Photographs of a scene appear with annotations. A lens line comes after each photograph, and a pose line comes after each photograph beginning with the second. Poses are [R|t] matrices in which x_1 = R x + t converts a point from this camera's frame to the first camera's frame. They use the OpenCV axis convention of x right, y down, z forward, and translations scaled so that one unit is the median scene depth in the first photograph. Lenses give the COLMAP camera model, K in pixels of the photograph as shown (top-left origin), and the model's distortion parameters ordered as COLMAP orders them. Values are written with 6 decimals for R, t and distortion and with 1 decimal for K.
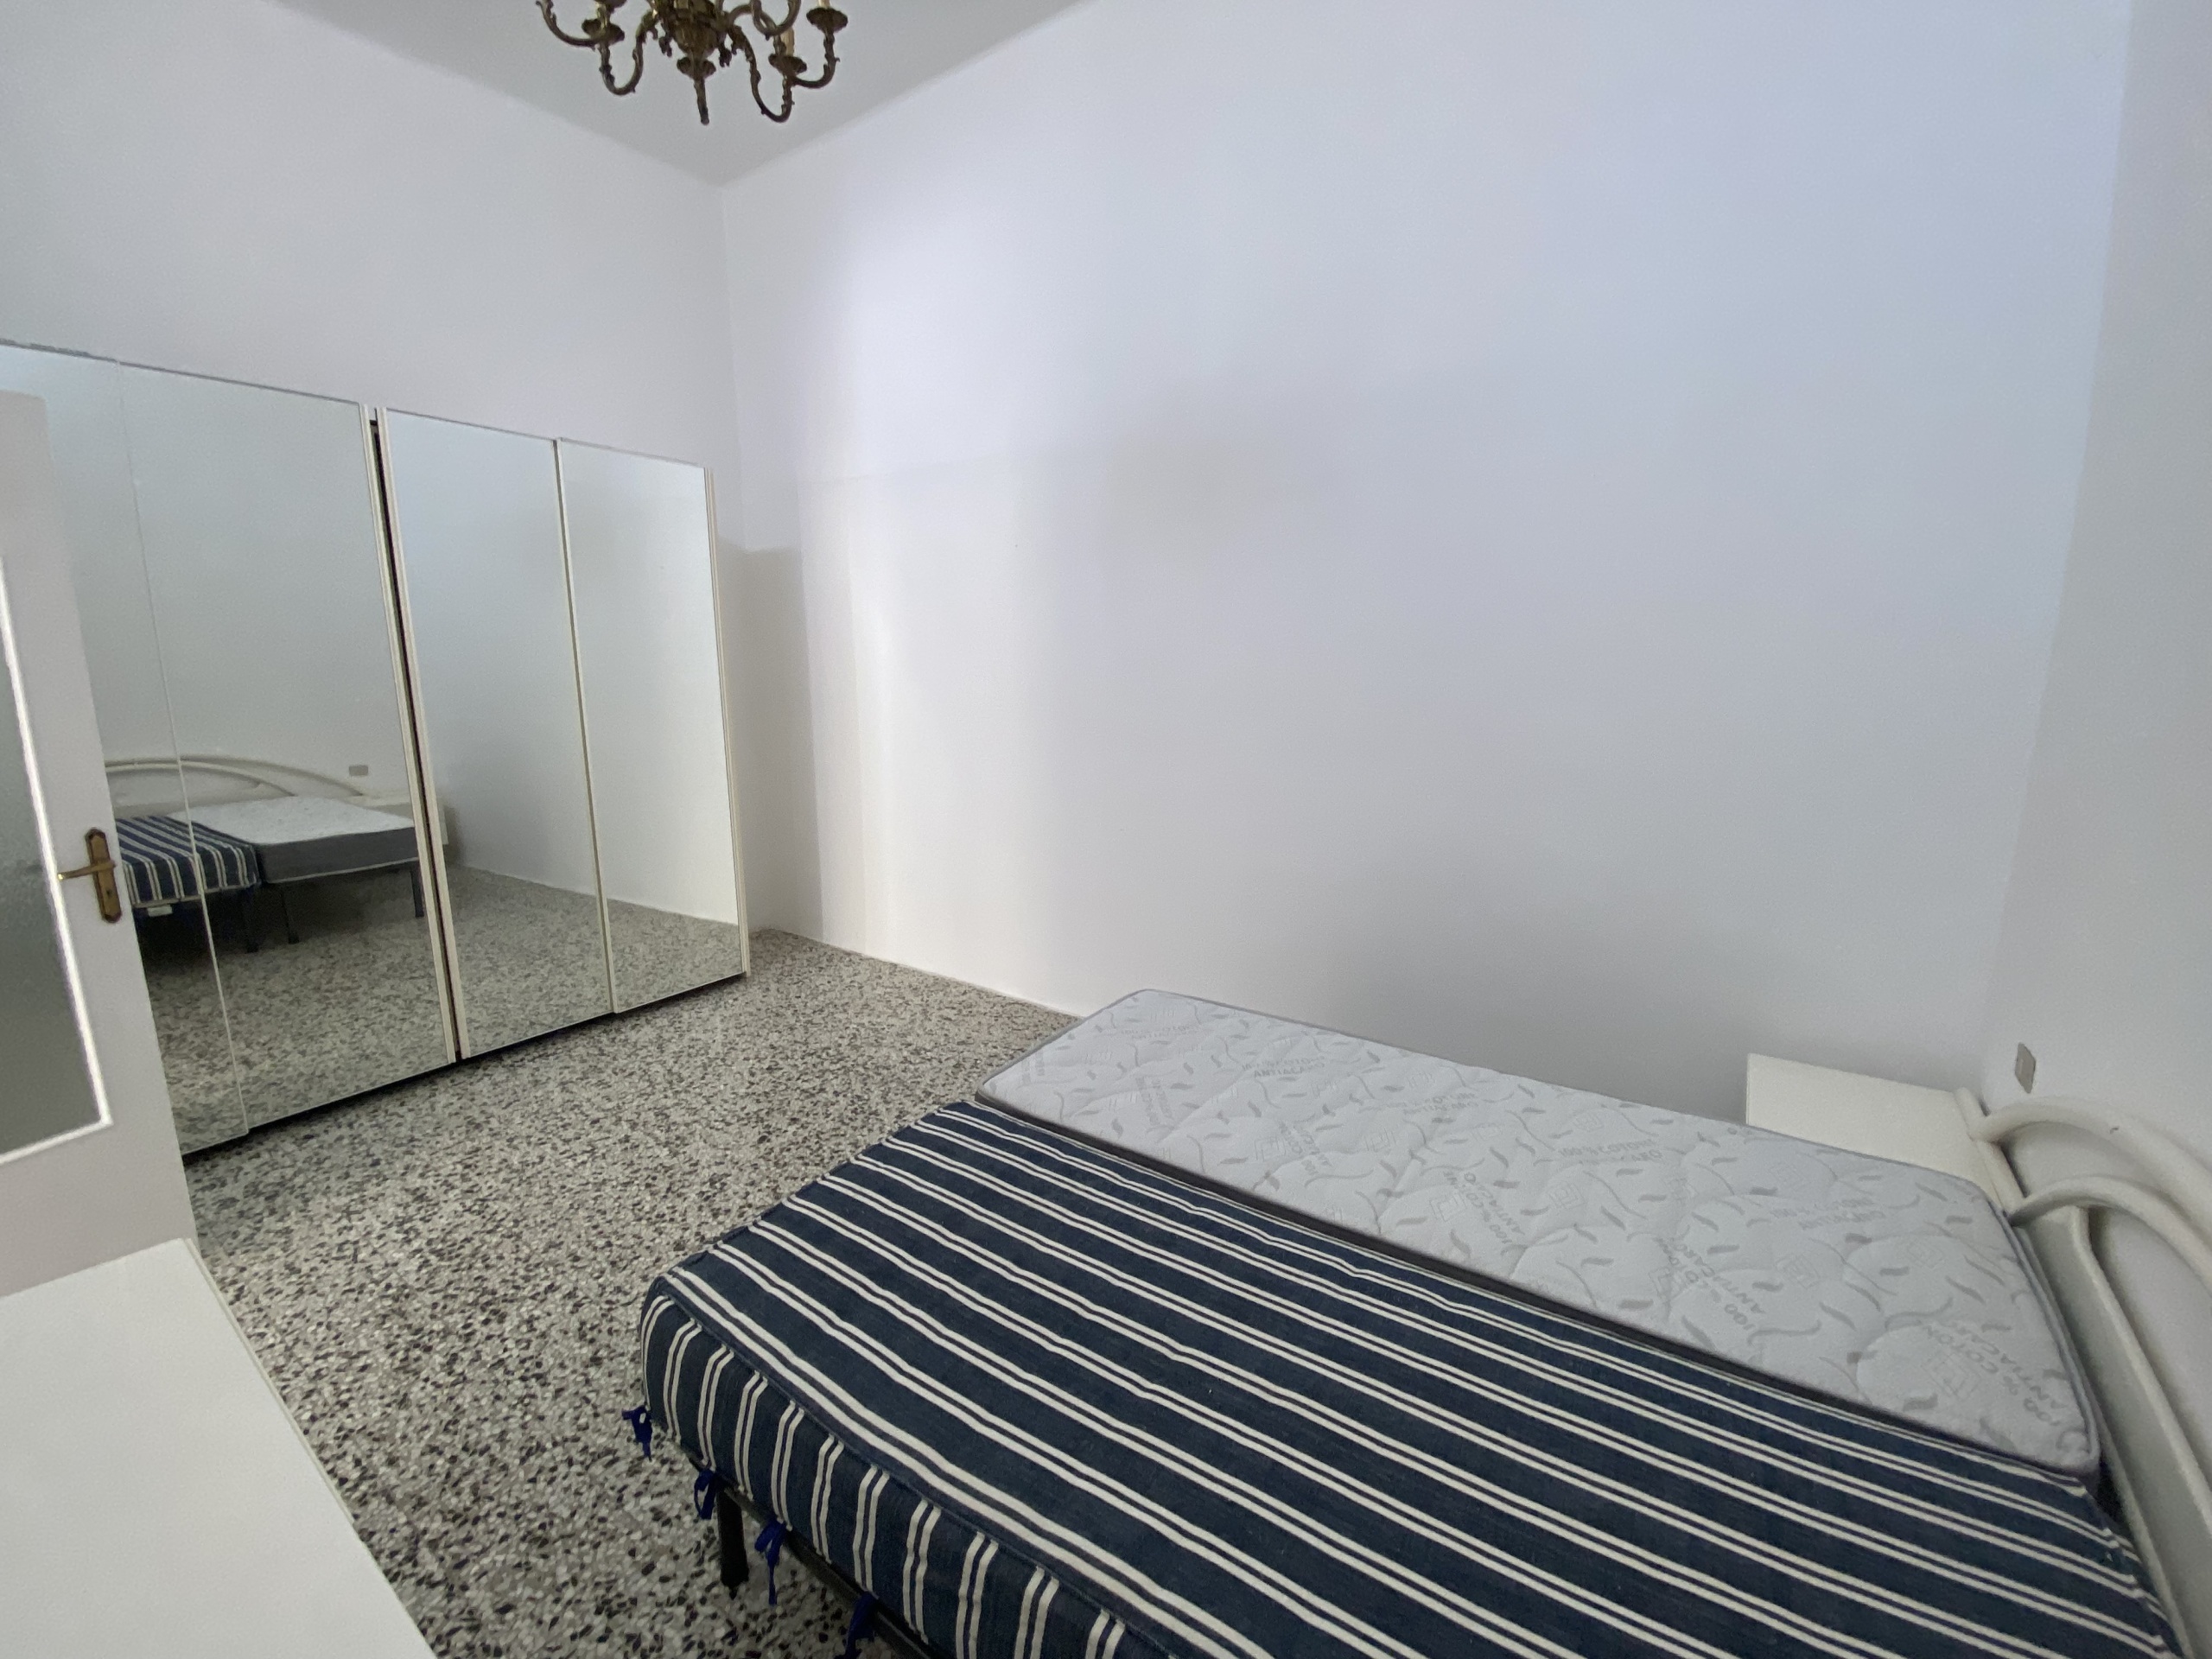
lens RADIAL K [[898.0, 0, 1096.5], [0, 898.0, 822.9], [0, 0, 1]] dist [0.035595, -0.027265]
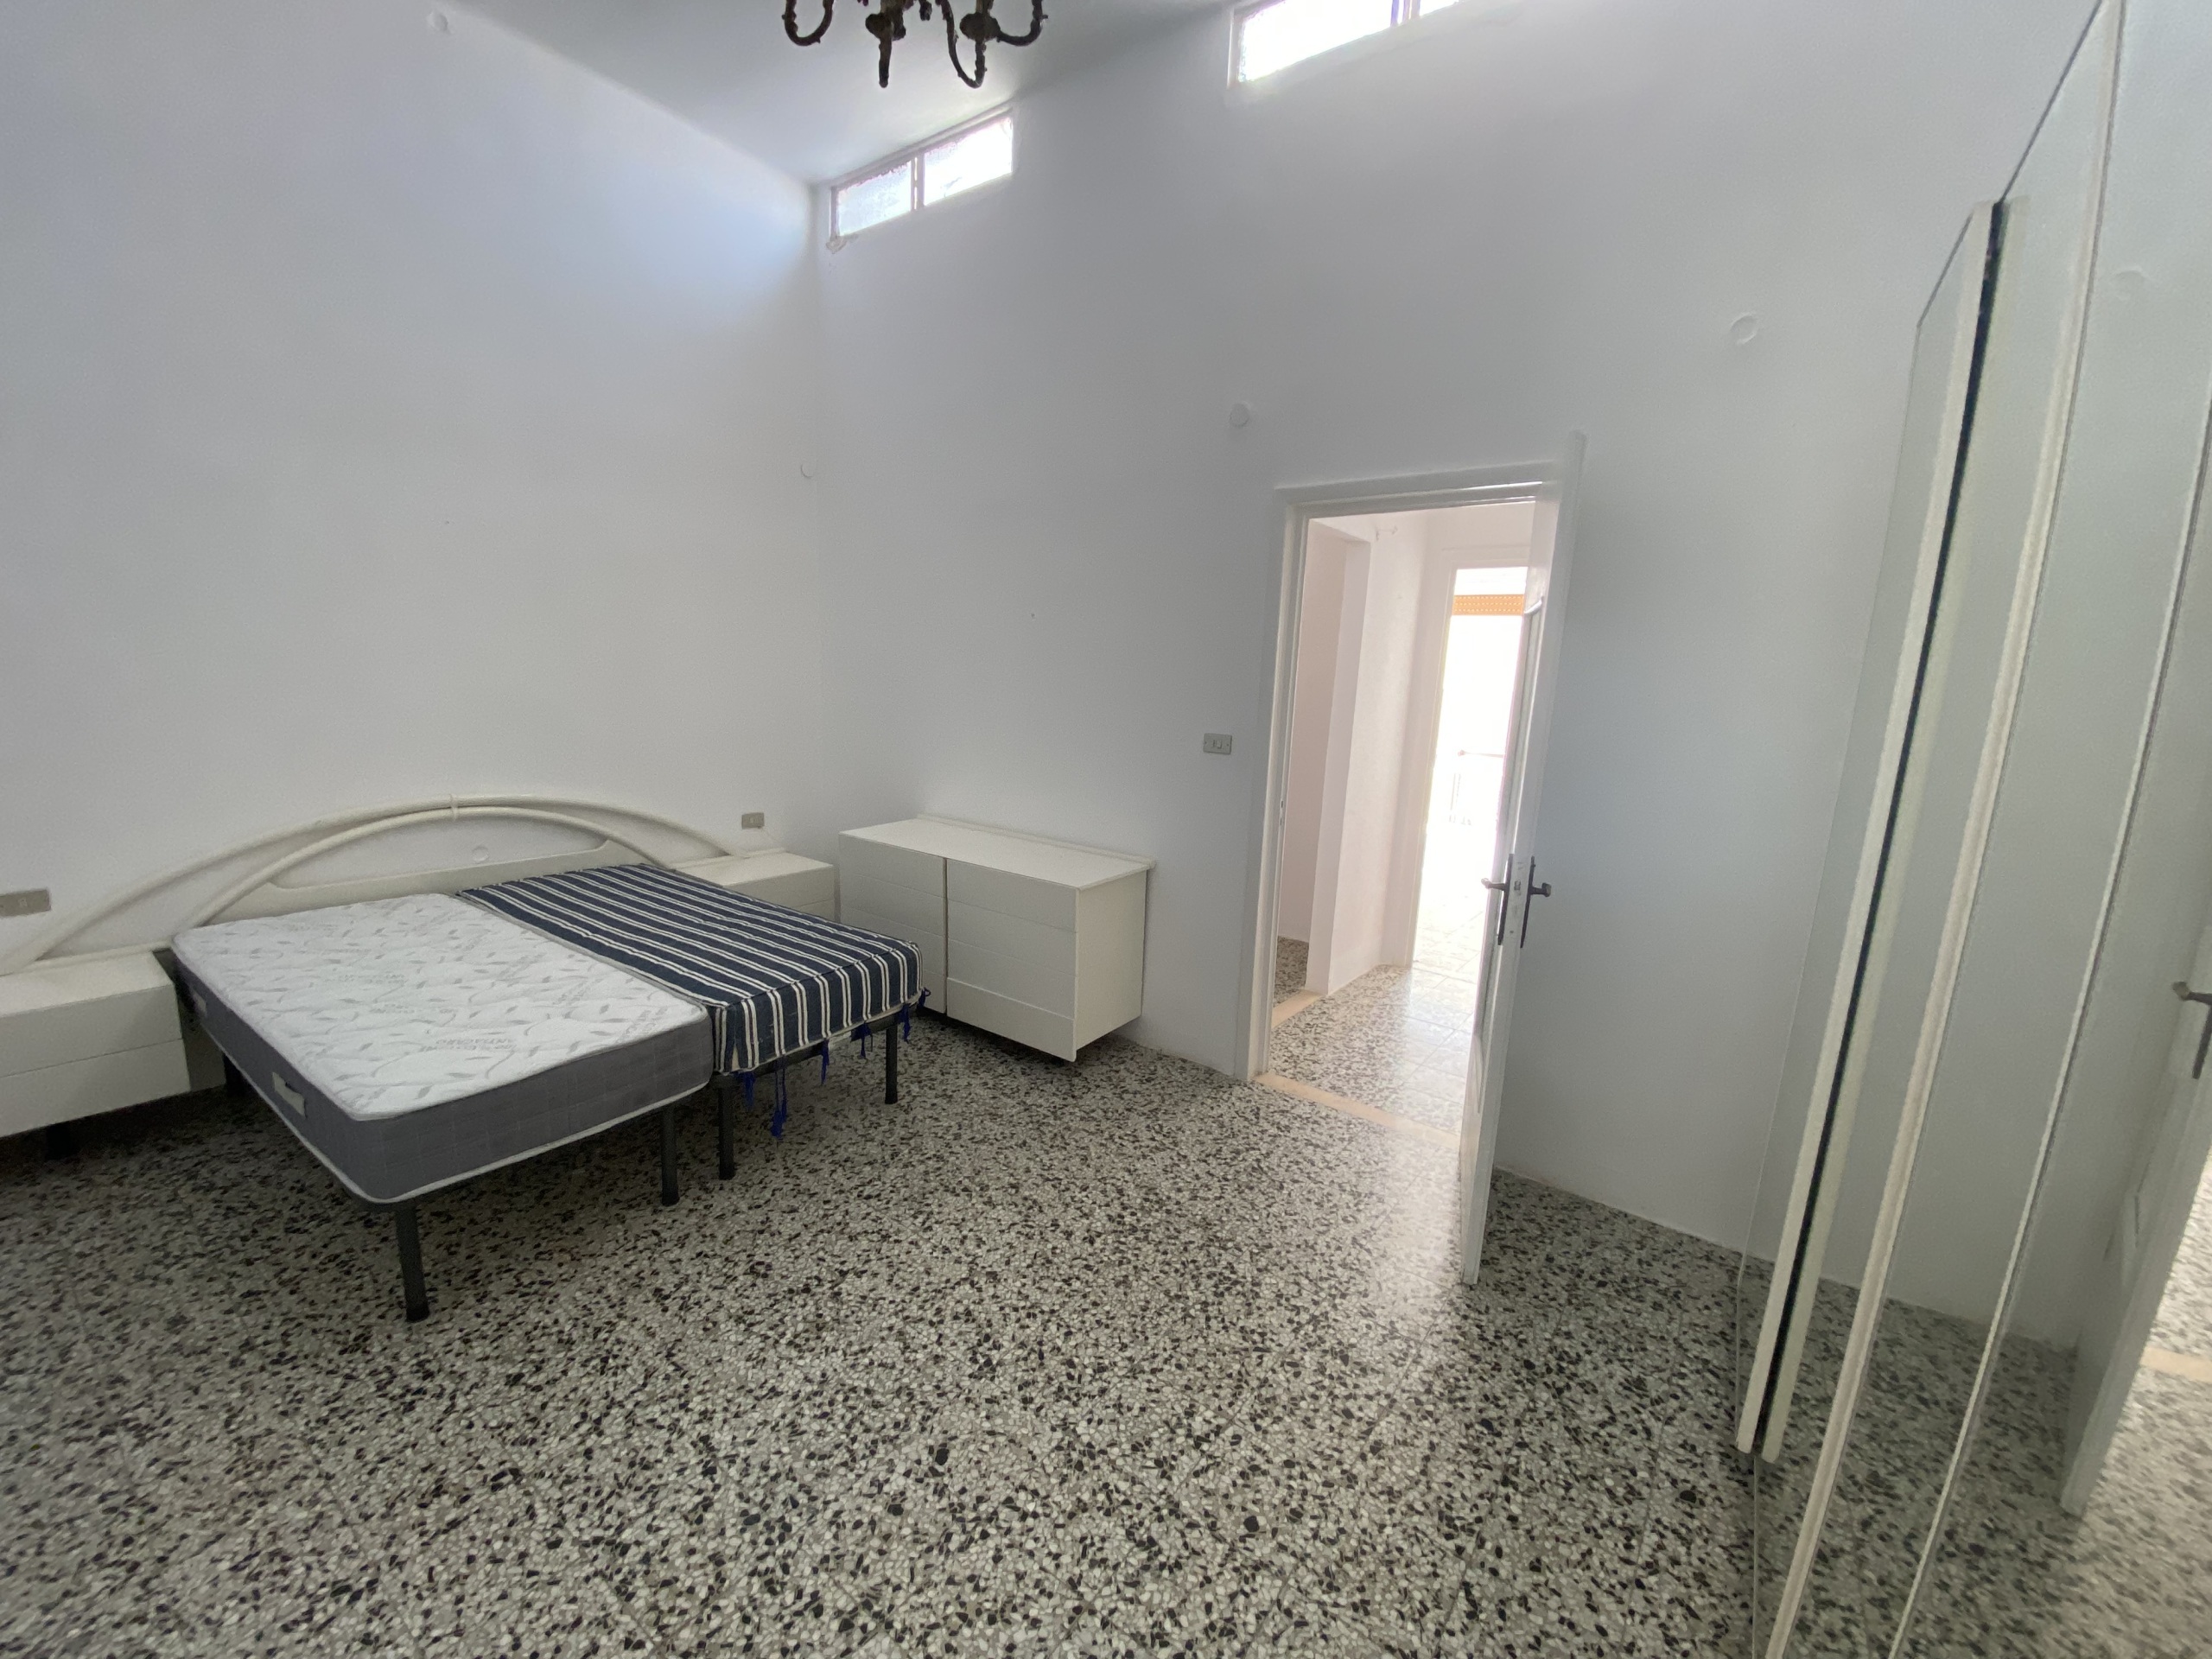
lens RADIAL K [[898.0, 0, 1096.5], [0, 898.0, 822.9], [0, 0, 1]] dist [0.035595, -0.027265]
pose [[-0.998767, -0.046571, 0.017195, -0.488762], [-0.037058, 0.929886, 0.365977, -0.292875], [-0.033033, 0.364888, -0.930465, 1.486477]]
